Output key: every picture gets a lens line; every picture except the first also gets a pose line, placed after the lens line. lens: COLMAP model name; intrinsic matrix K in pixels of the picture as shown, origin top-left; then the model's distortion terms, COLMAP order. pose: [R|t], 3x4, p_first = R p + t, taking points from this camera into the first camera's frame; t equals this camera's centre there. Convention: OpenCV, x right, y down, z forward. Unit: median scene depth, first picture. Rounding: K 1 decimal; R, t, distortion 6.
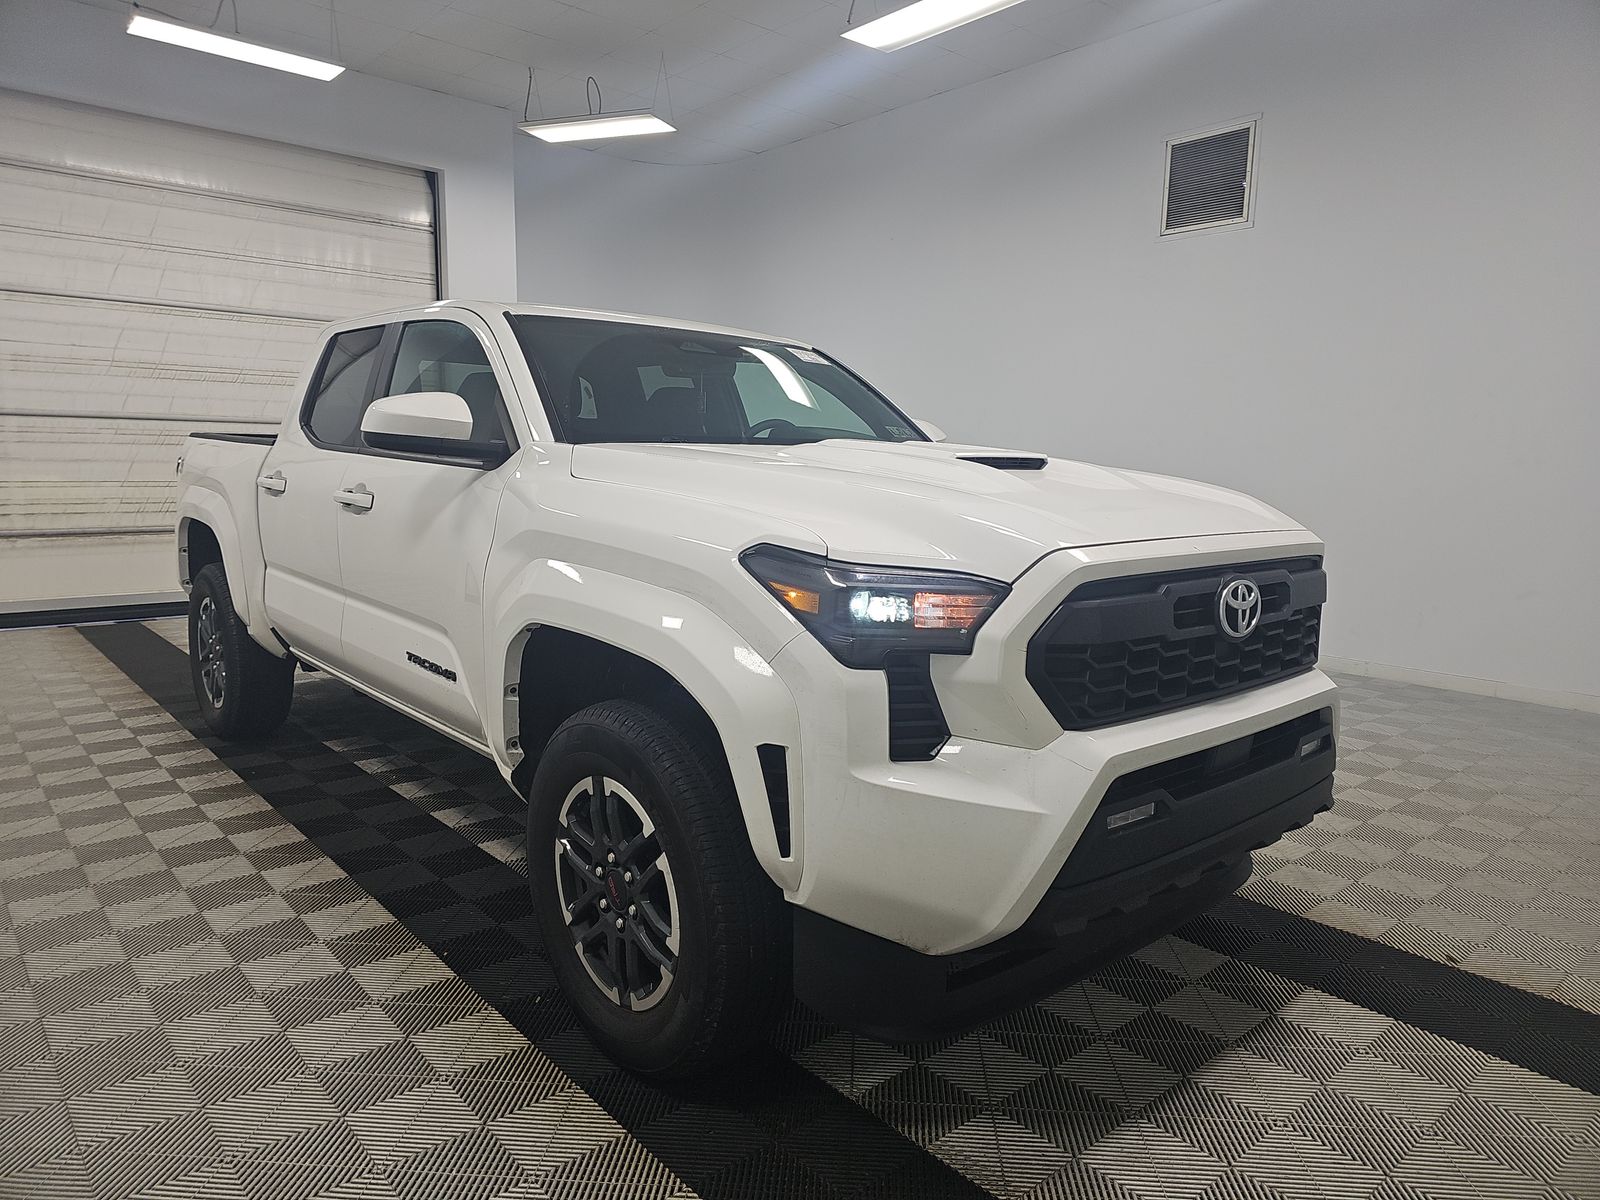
lens RADIAL K [[1059.3, 0, 784.4], [0, 1059.3, 567.4], [0, 0, 1]] dist [0.039092, -0.022212]
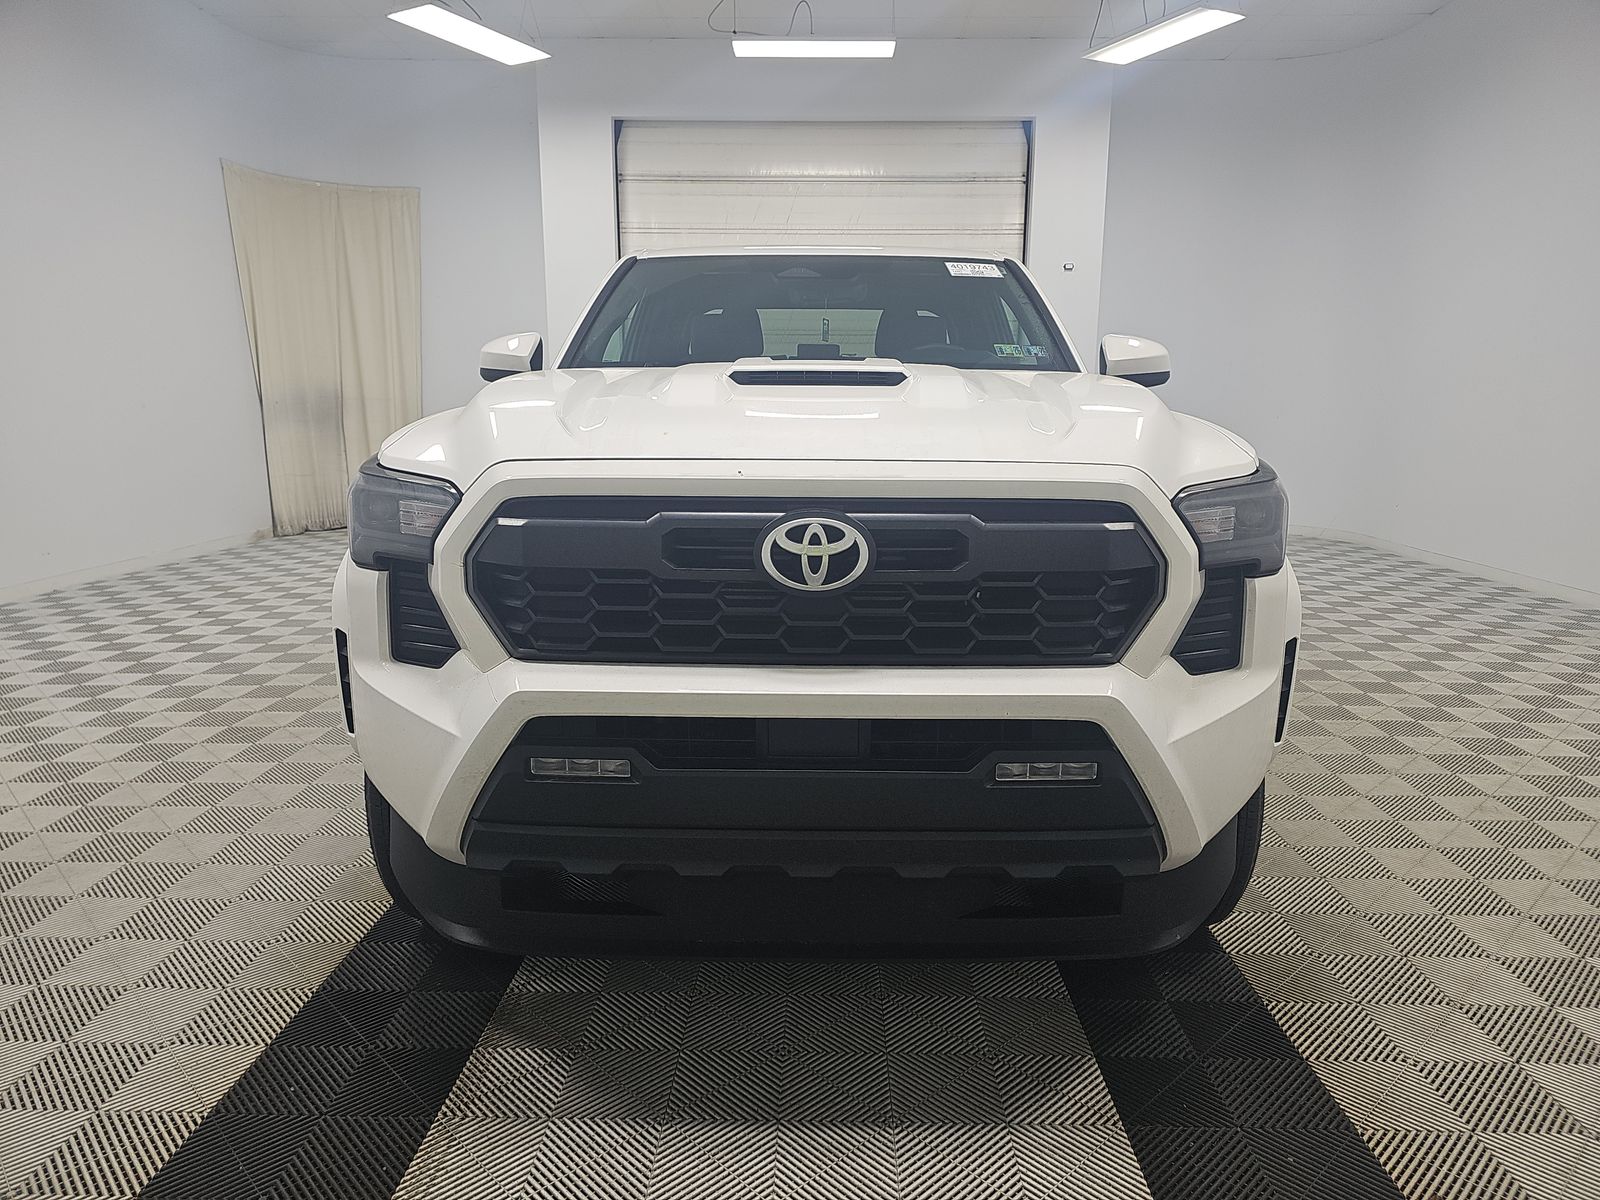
lens RADIAL K [[1059.3, 0, 814.7], [0, 1059.3, 582.4], [0, 0, 1]] dist [0.039092, -0.022212]
pose [[0.731787, 0.101534, -0.673927, 0.937446], [-0.066649, 0.994762, 0.077500, -0.000848], [0.678266, -0.011797, 0.734721, 0.434454]]
